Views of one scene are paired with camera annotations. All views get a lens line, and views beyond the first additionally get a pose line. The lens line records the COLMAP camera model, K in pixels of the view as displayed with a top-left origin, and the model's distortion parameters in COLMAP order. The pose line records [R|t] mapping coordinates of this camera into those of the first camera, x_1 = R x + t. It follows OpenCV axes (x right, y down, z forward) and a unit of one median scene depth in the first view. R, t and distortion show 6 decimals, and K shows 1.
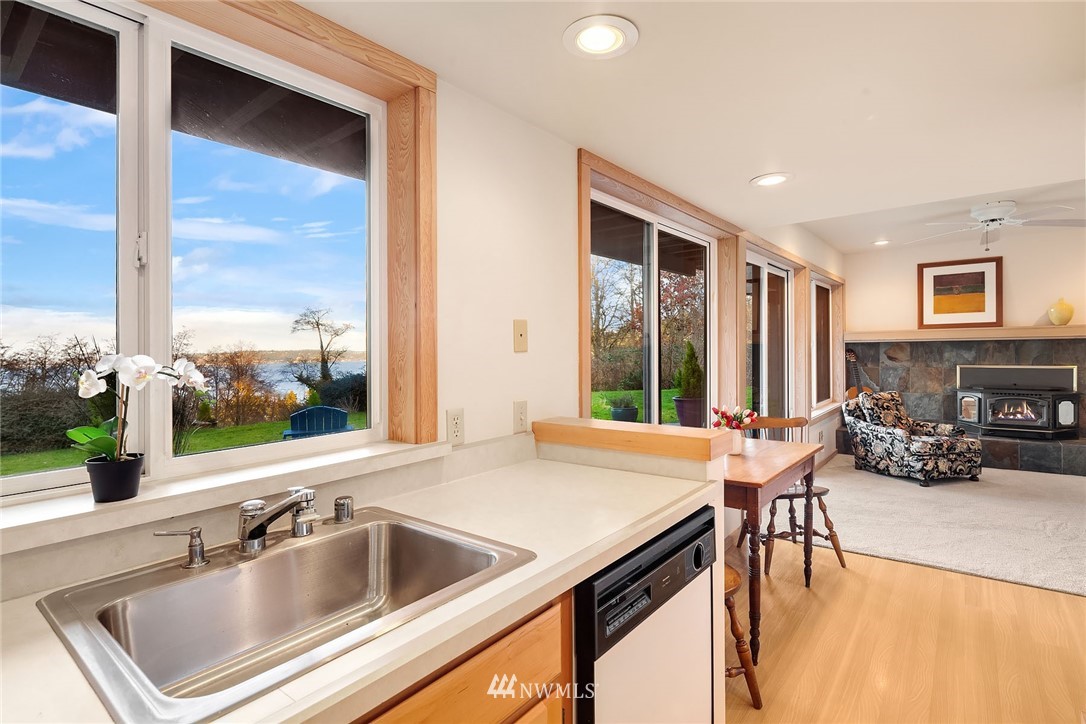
lens RADIAL K [[535.0, 0, 547.3], [0, 535.0, 343.3], [0, 0, 1]] dist [0.002055, -0.003894]
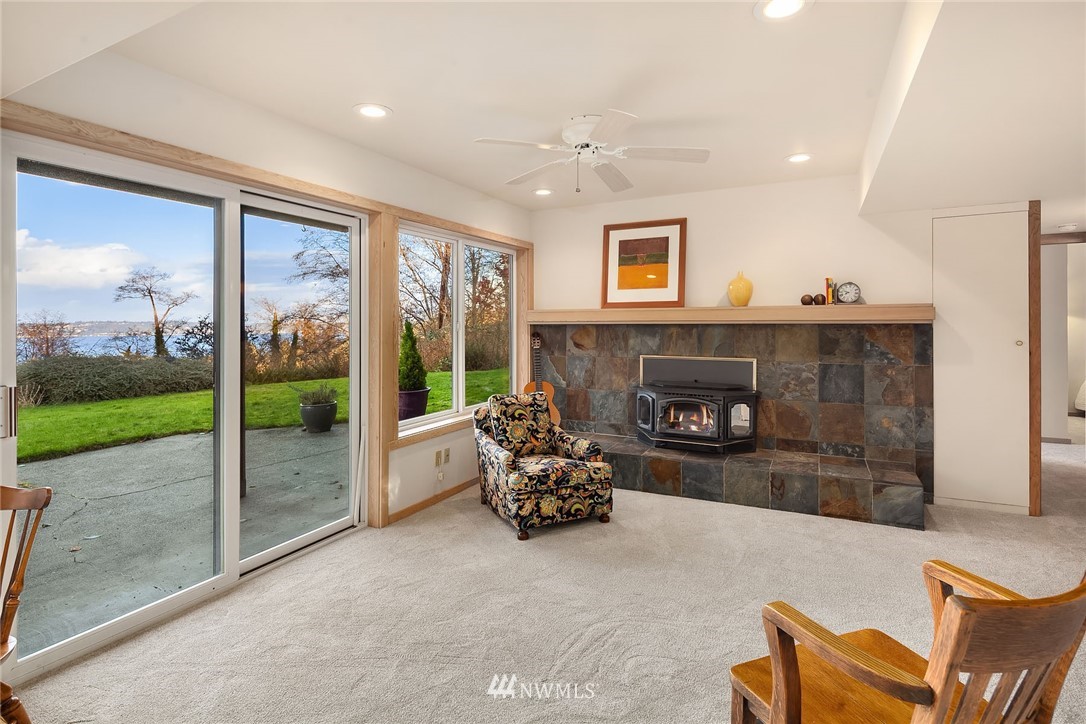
lens RADIAL K [[535.0, 0, 554.3], [0, 535.0, 318.3], [0, 0, 1]] dist [0.002055, -0.003894]
pose [[0.978007, 0.013030, 0.208167, 0.499331], [-0.013116, 0.999914, -0.000965, -0.011357], [-0.208161, -0.001787, 0.978093, 0.269888]]
